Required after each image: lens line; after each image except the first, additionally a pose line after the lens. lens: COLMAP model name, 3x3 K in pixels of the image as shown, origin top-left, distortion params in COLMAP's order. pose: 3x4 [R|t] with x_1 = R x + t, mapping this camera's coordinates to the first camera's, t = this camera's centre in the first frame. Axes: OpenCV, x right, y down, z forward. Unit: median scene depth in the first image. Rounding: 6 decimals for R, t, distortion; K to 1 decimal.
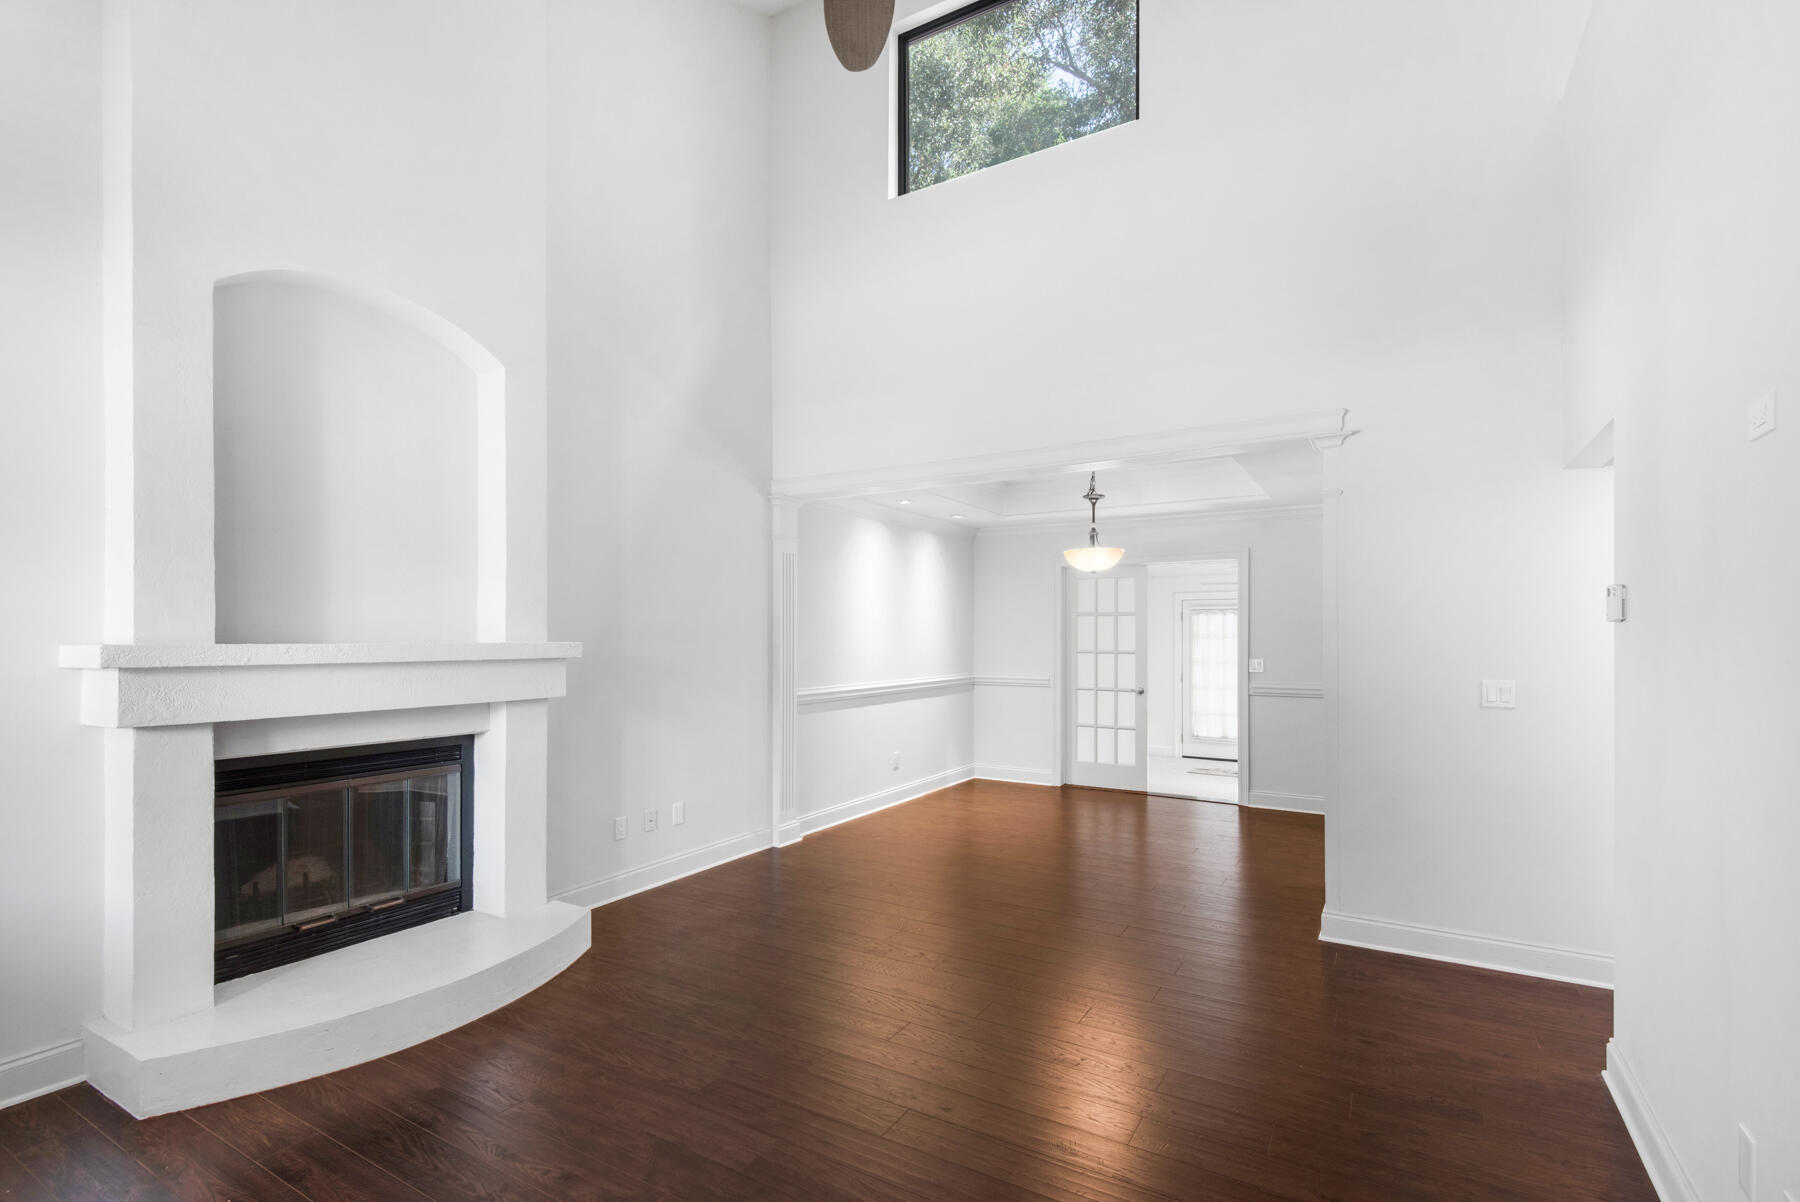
lens RADIAL K [[821.9, 0, 894.9], [0, 821.9, 636.9], [0, 0, 1]] dist [0.029956, -0.000438]
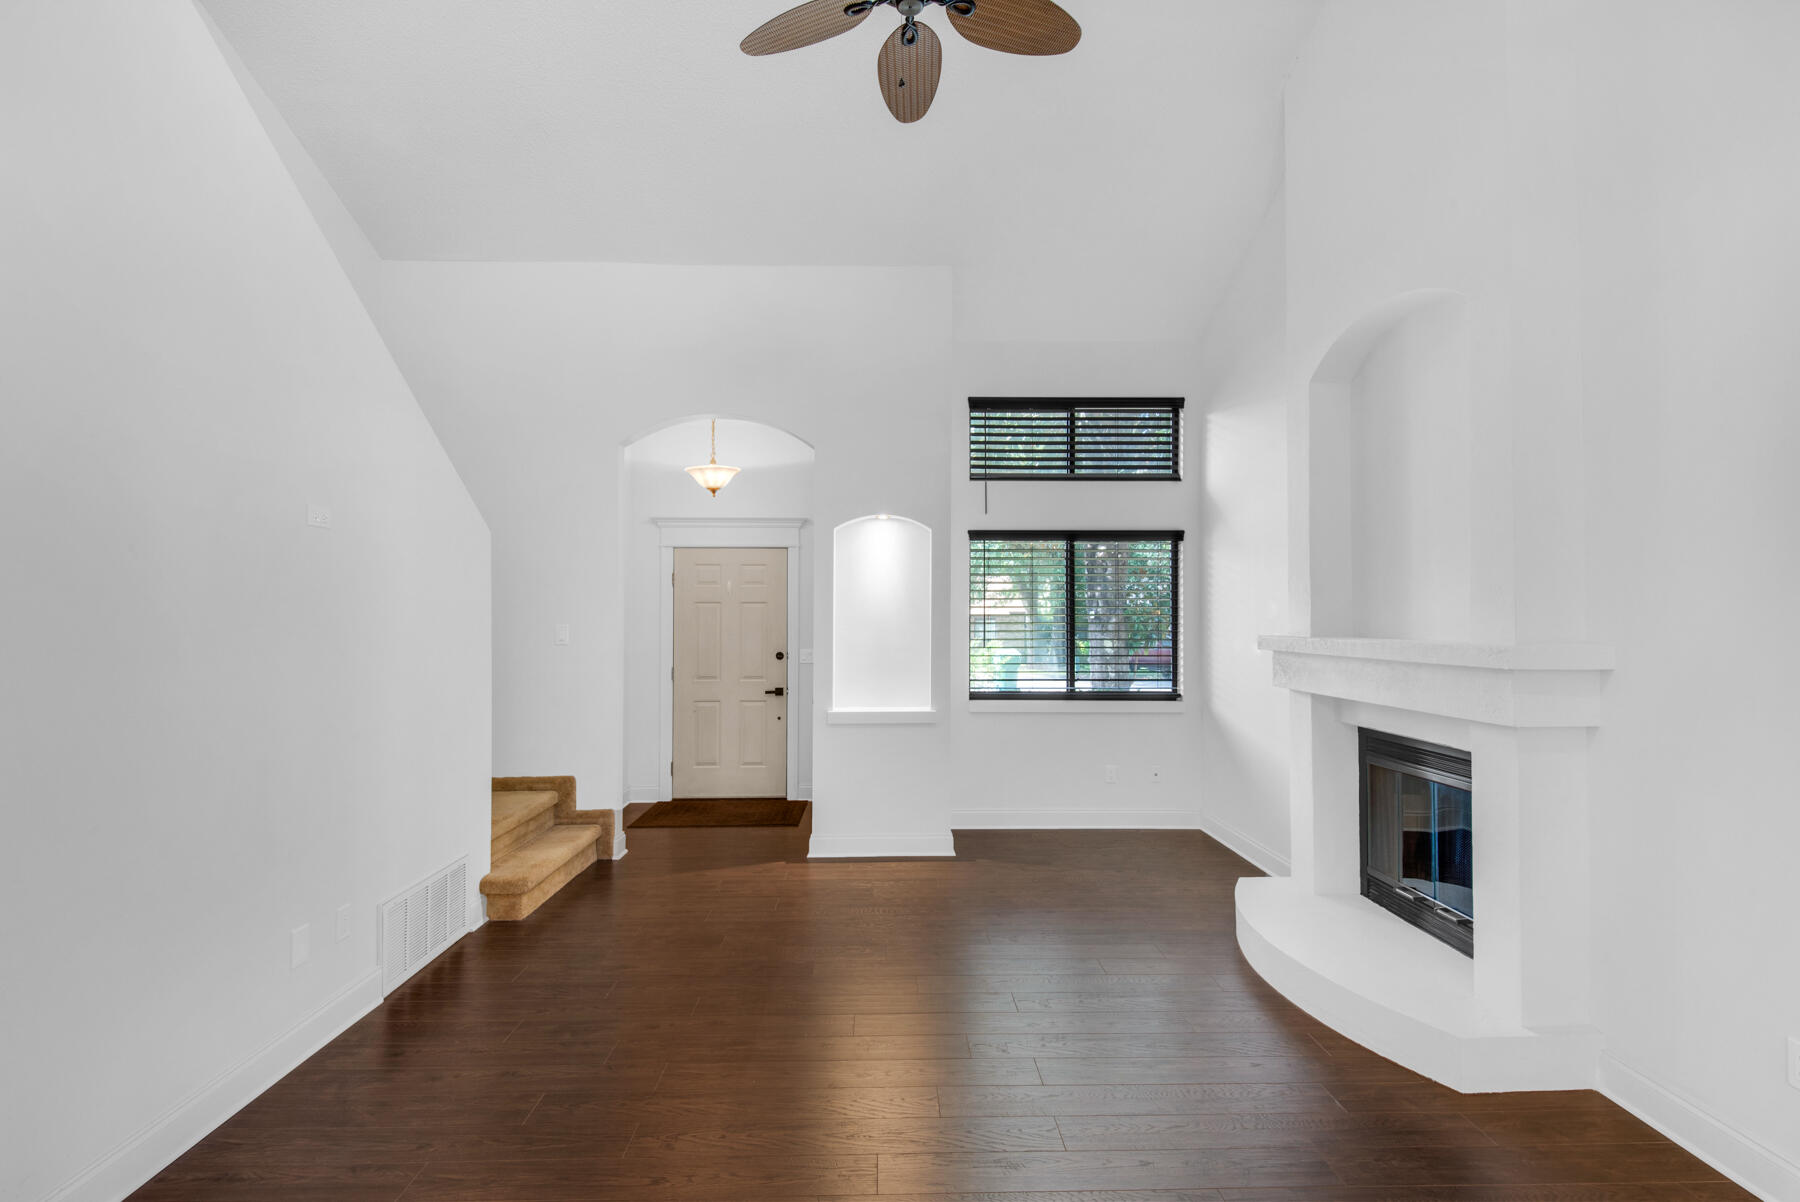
lens RADIAL K [[821.3, 0, 880.0], [0, 821.3, 607.2], [0, 0, 1]] dist [0.049082, 0.000084]
pose [[-0.857636, -0.010370, -0.514152, 0.190139], [-0.001259, 0.999836, -0.018065, -0.005538], [0.514255, -0.014846, -0.857509, 0.650863]]
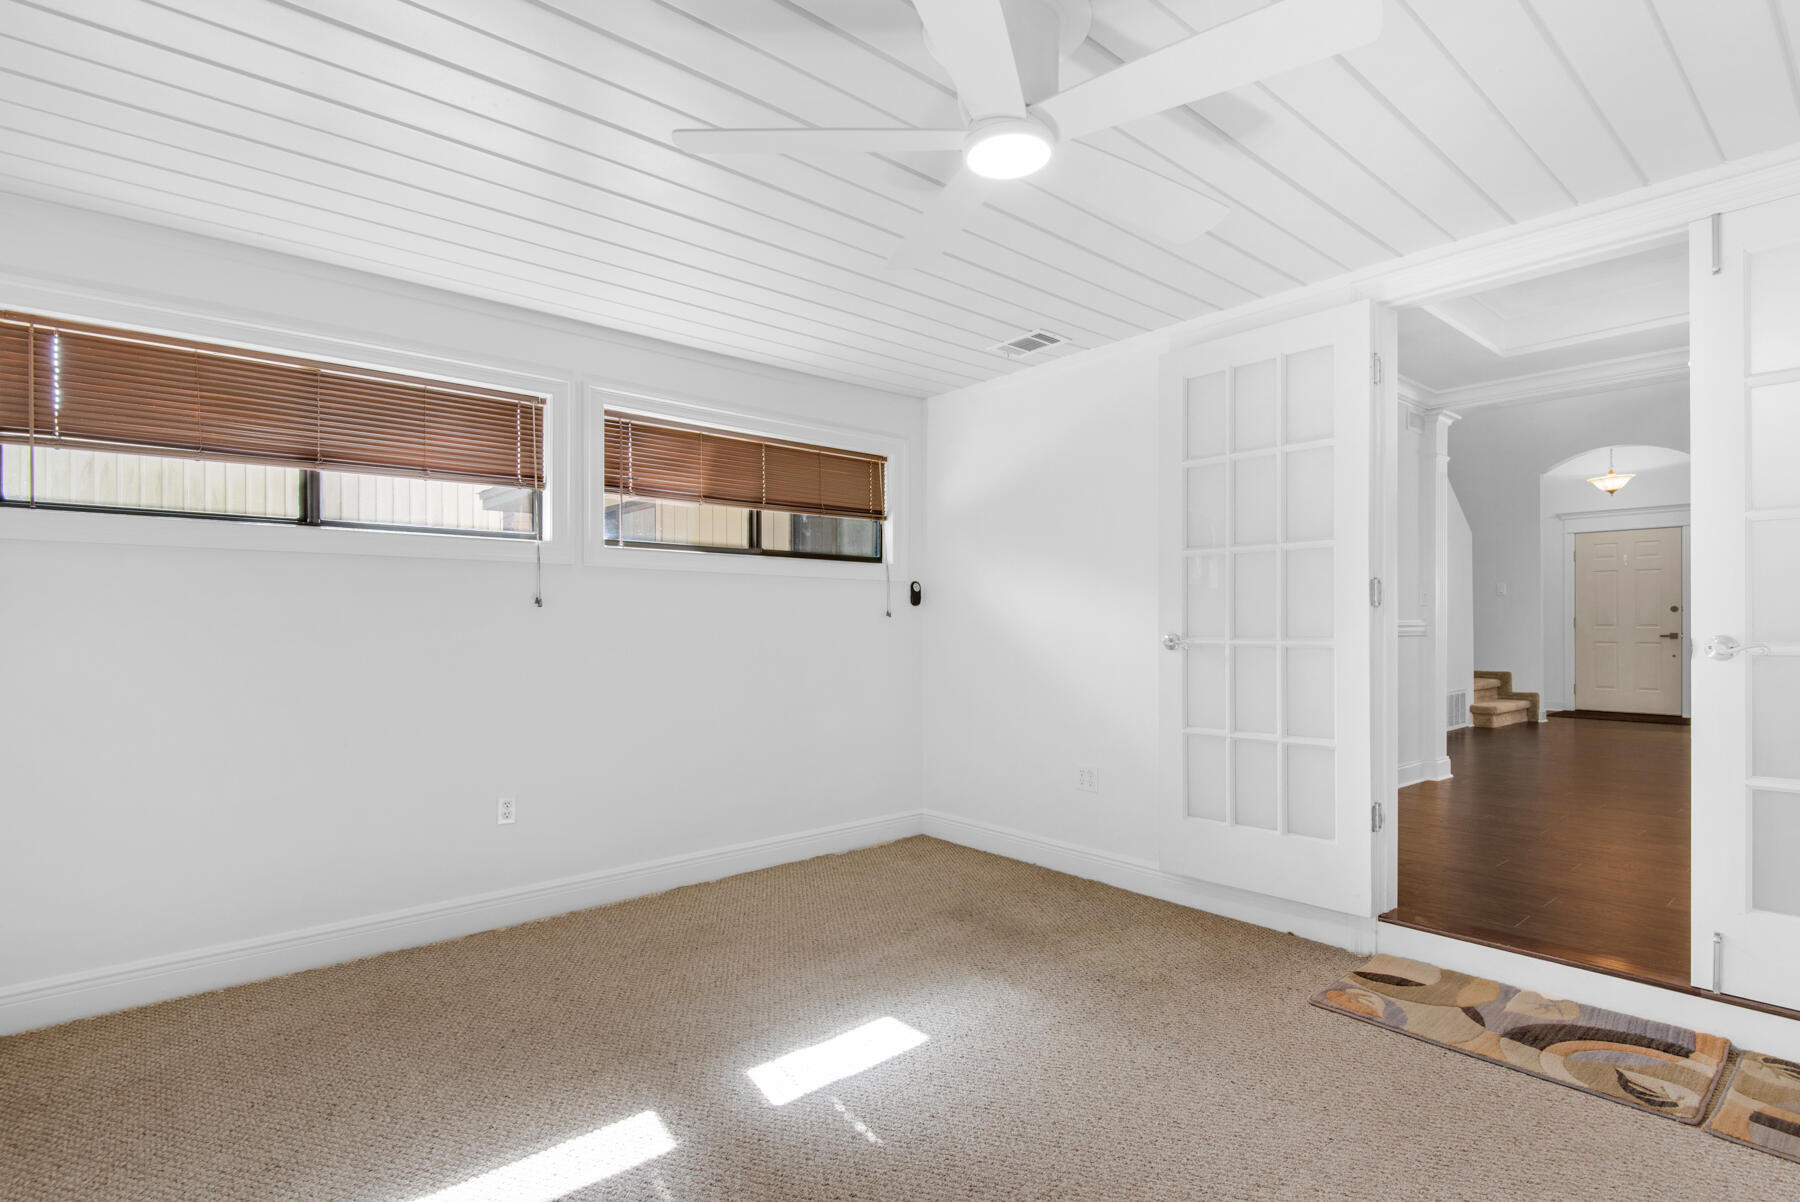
lens RADIAL K [[895.6, 0, 897.2], [0, 895.6, 629.8], [0, 0, 1]] dist [0.001027, 0.000273]
pose [[-0.947106, -0.000827, 0.320919, 0.456271], [-0.000304, 0.999999, 0.001679, 0.057527], [-0.320920, 0.001493, -0.947105, 1.375176]]
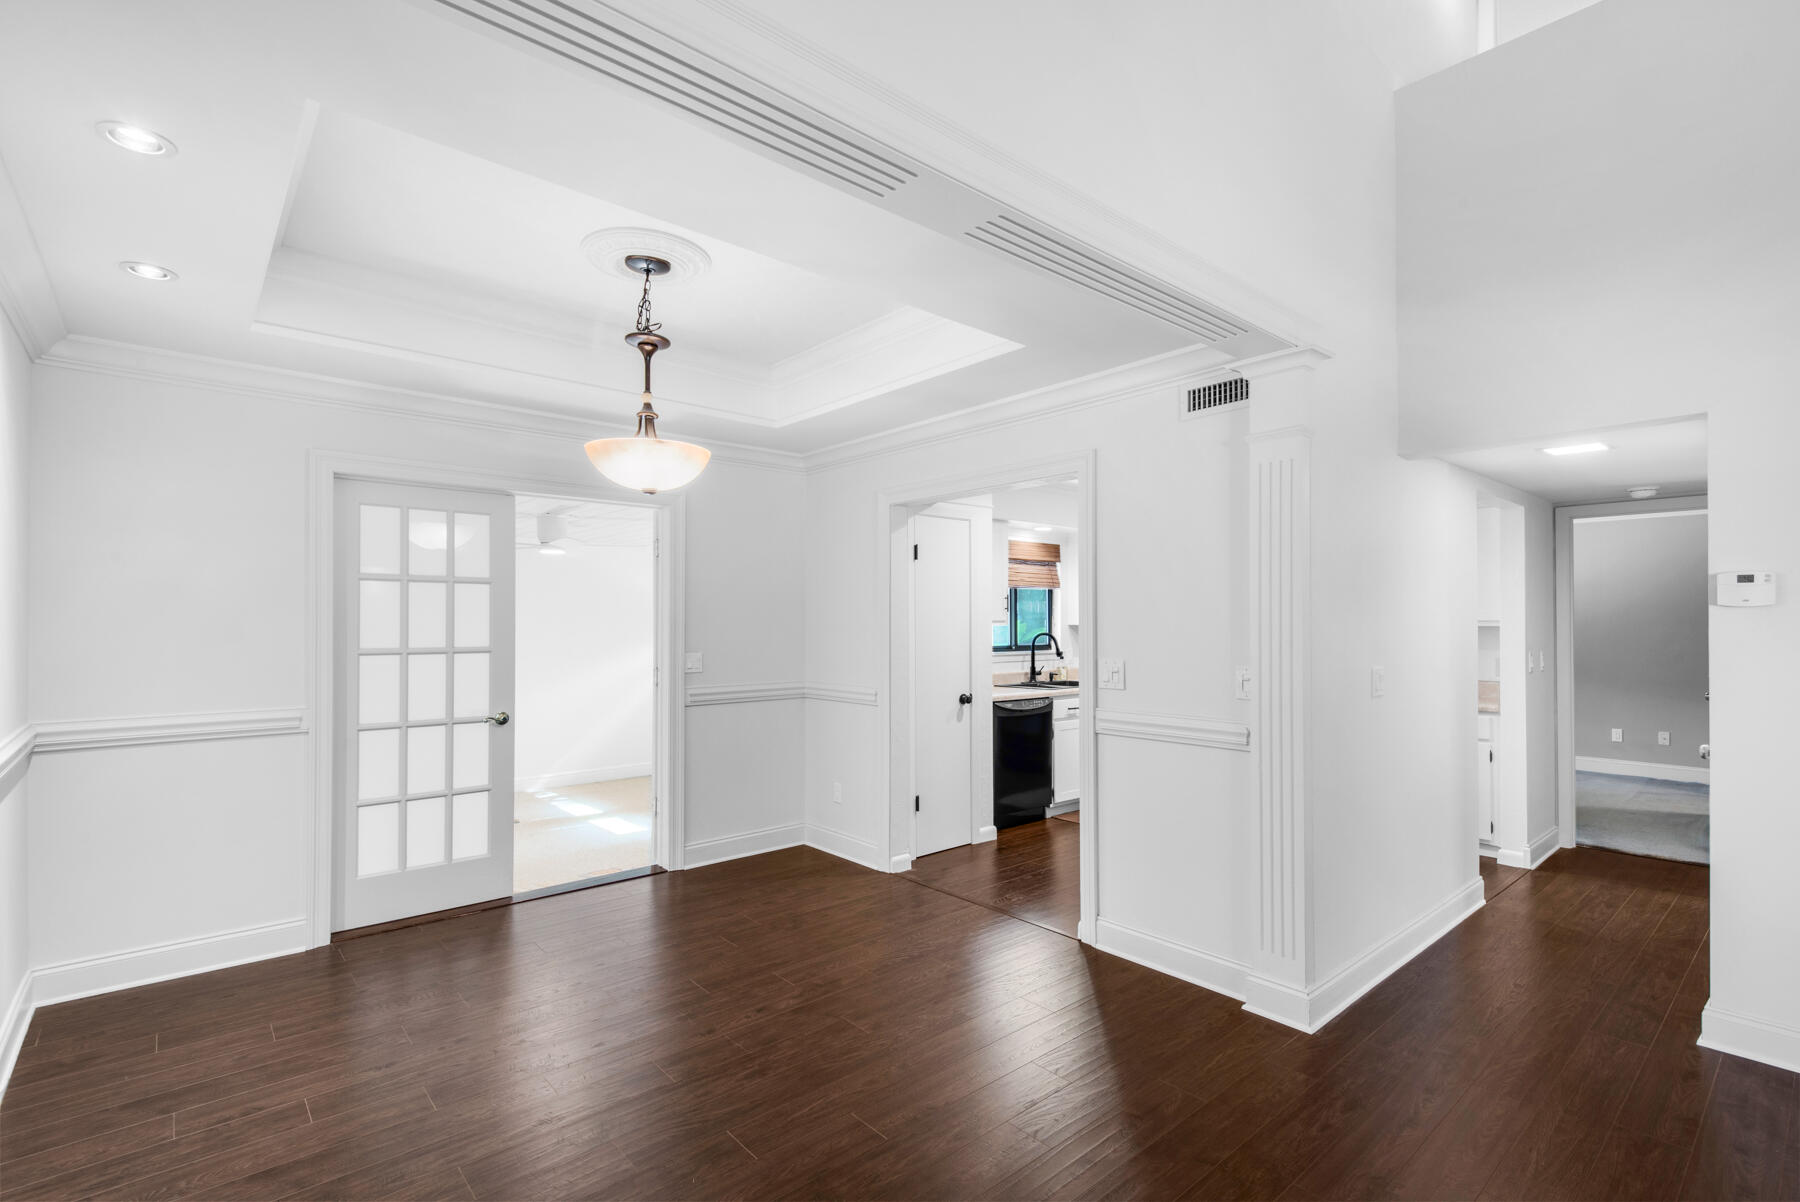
lens RADIAL K [[820.2, 0, 910.9], [0, 820.2, 612.6], [0, 0, 1]] dist [0.012930, -0.000677]
pose [[0.308750, 0.005838, 0.951125, -0.147193], [0.002843, 0.999971, -0.007061, -0.001382], [-0.951139, 0.004884, 0.308724, 0.563554]]
